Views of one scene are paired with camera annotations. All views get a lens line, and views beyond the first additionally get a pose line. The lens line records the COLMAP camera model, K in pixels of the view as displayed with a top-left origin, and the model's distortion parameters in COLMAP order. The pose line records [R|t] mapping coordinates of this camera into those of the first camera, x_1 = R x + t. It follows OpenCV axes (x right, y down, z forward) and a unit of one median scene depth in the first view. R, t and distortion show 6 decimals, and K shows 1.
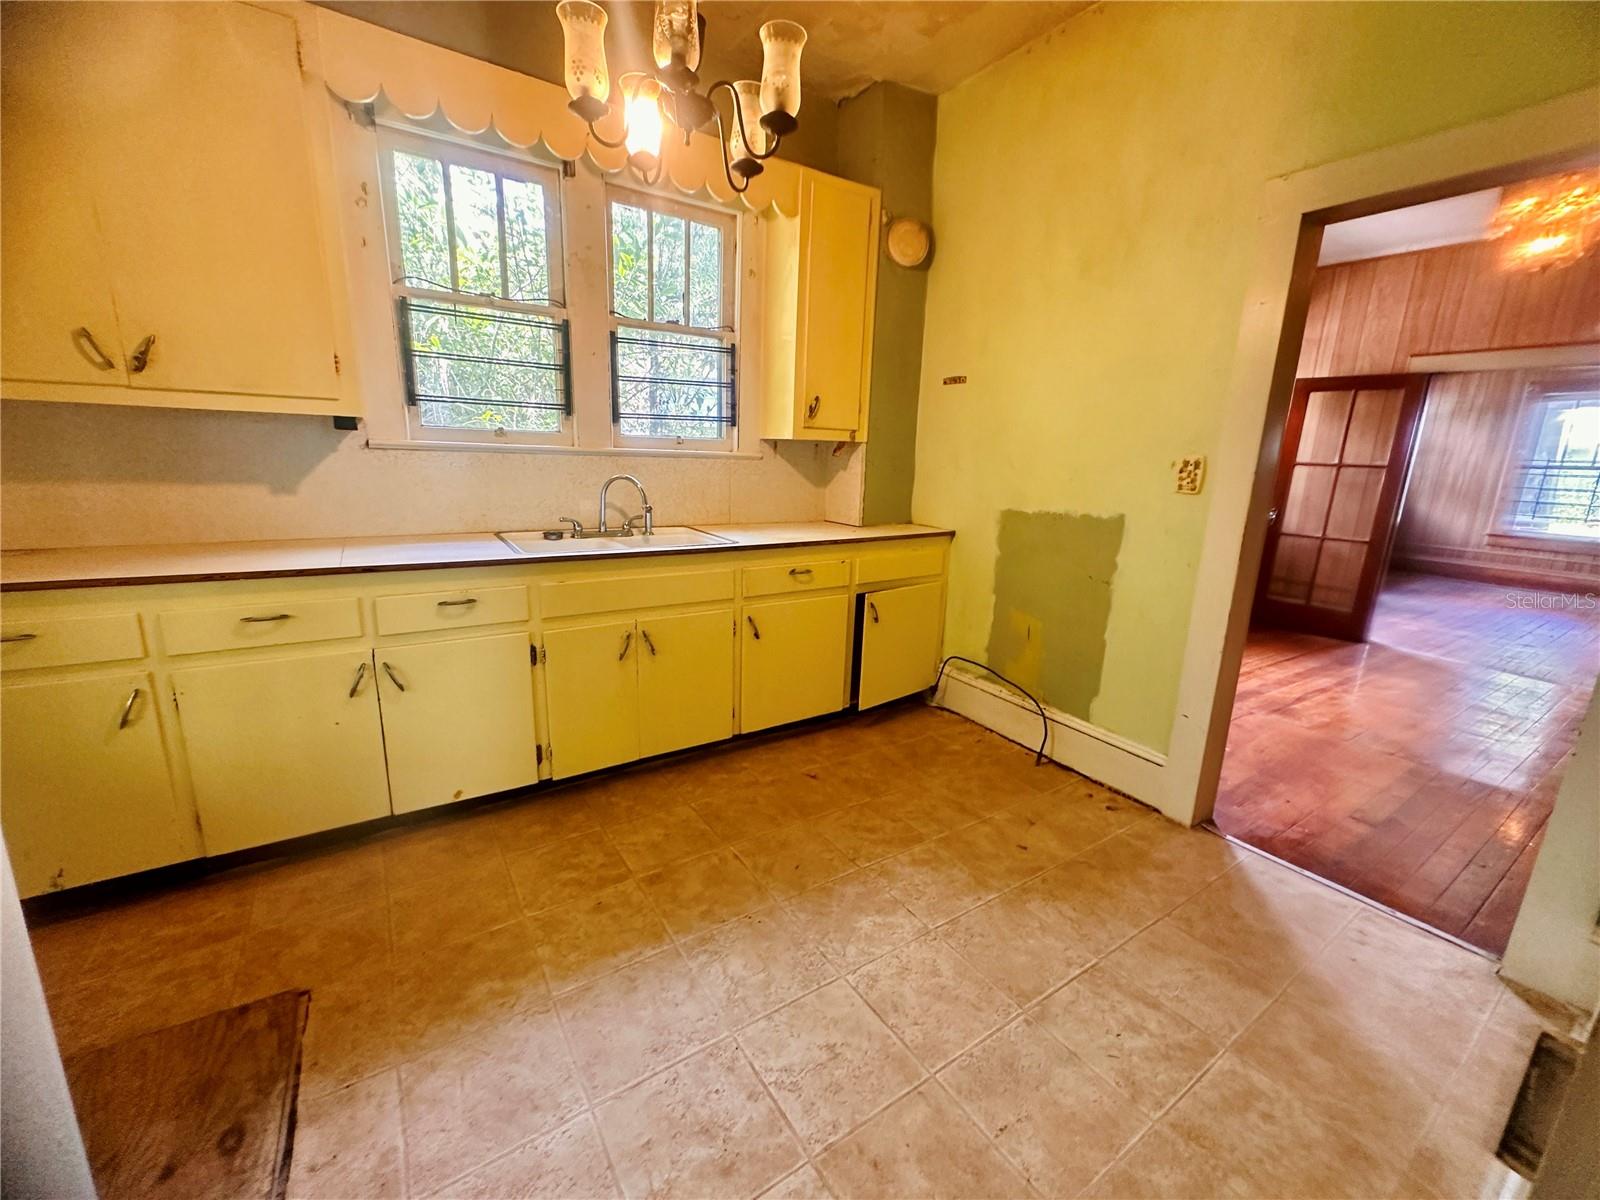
lens RADIAL K [[641.4, 0, 800.0], [0, 641.4, 599.6], [0, 0, 1]] dist [-0.004340, 0.001122]
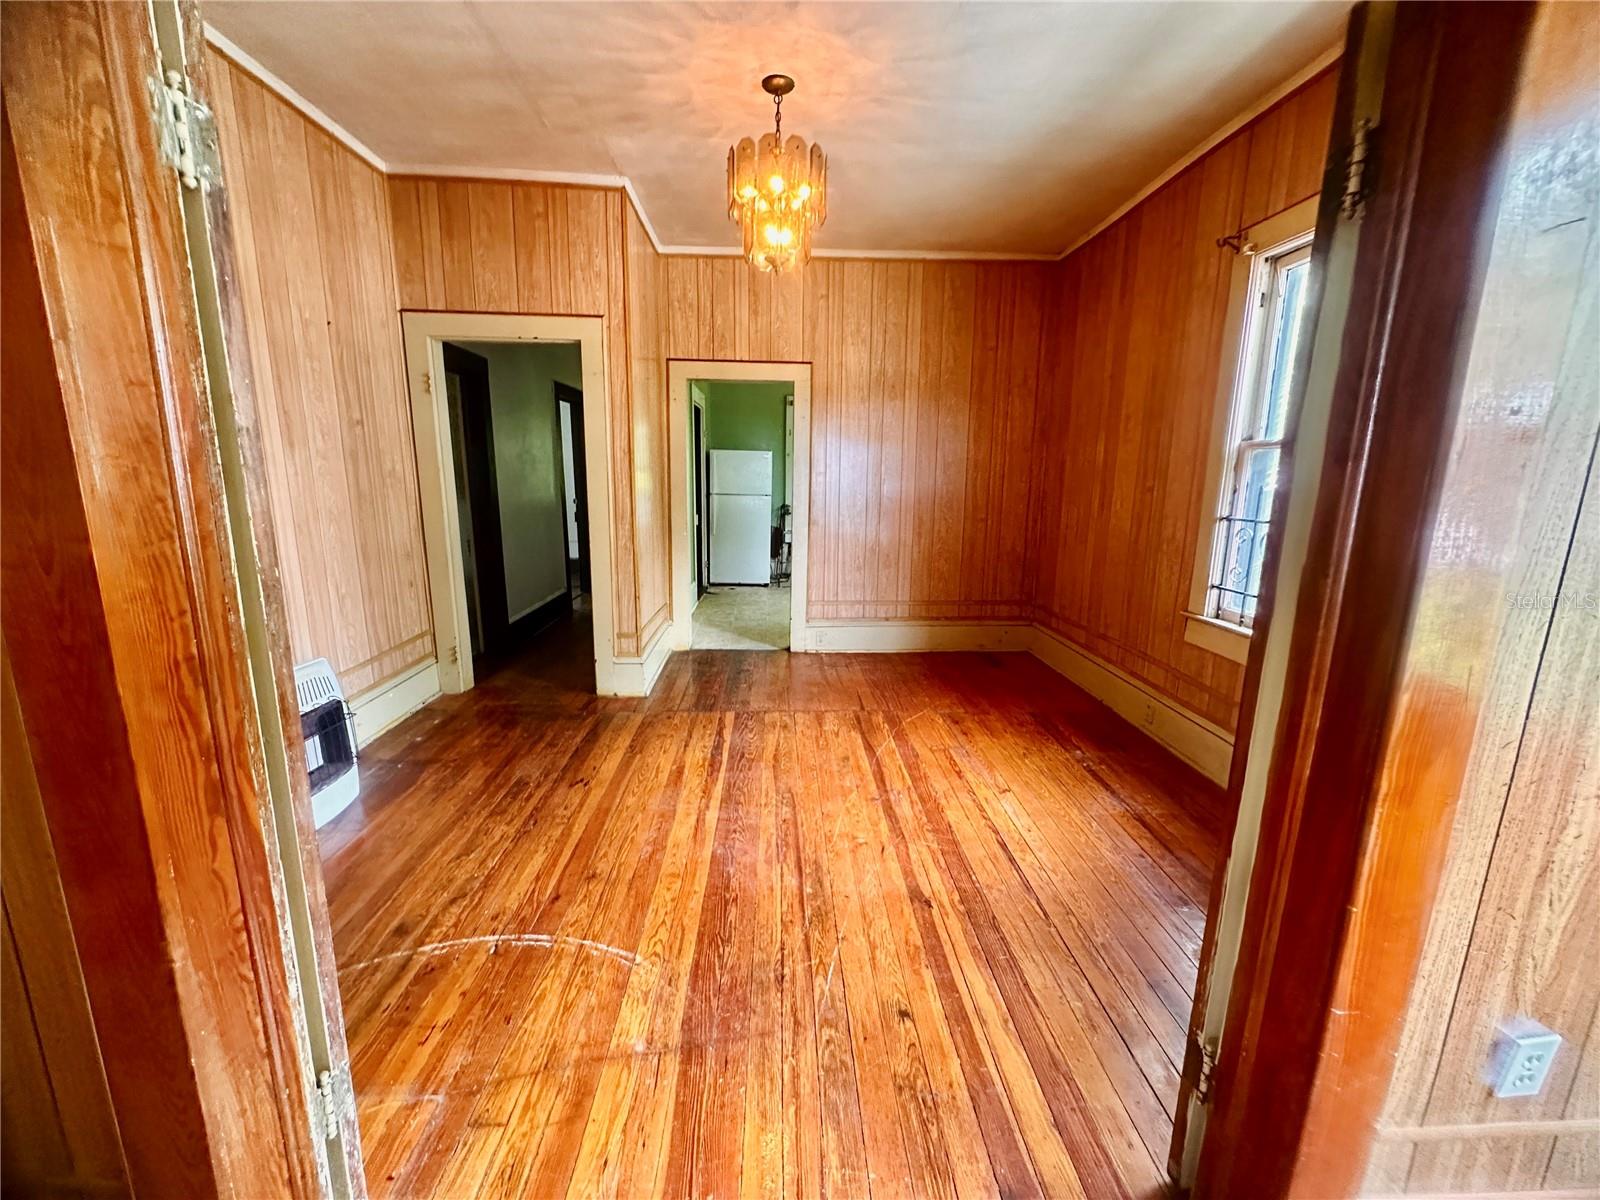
lens RADIAL K [[641.4, 0, 800.1], [0, 641.4, 605.2], [0, 0, 1]] dist [-0.004340, 0.001122]
pose [[-0.510298, 0.129707, -0.850160, 2.100237], [-0.224948, 0.934013, 0.277522, -0.338377], [0.830057, 0.332861, -0.447447, 1.689554]]
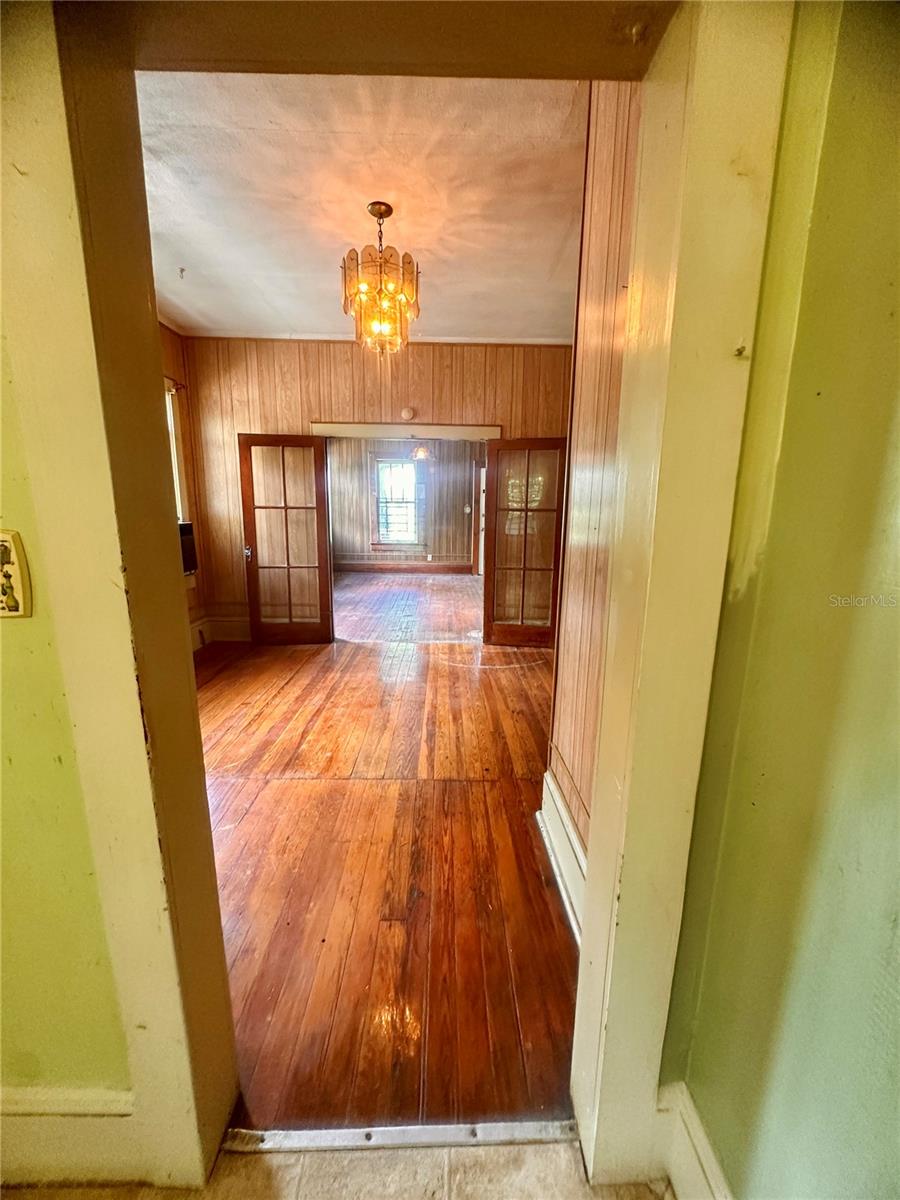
lens RADIAL K [[481.1, 0, 455.6], [0, 481.1, 598.4], [0, 0, 1]] dist [-0.004340, 0.001122]
pose [[0.525617, -0.188623, 0.829547, 0.403477], [0.196690, 0.975634, 0.097214, -0.121818], [-0.827671, 0.112066, 0.549910, 0.452515]]
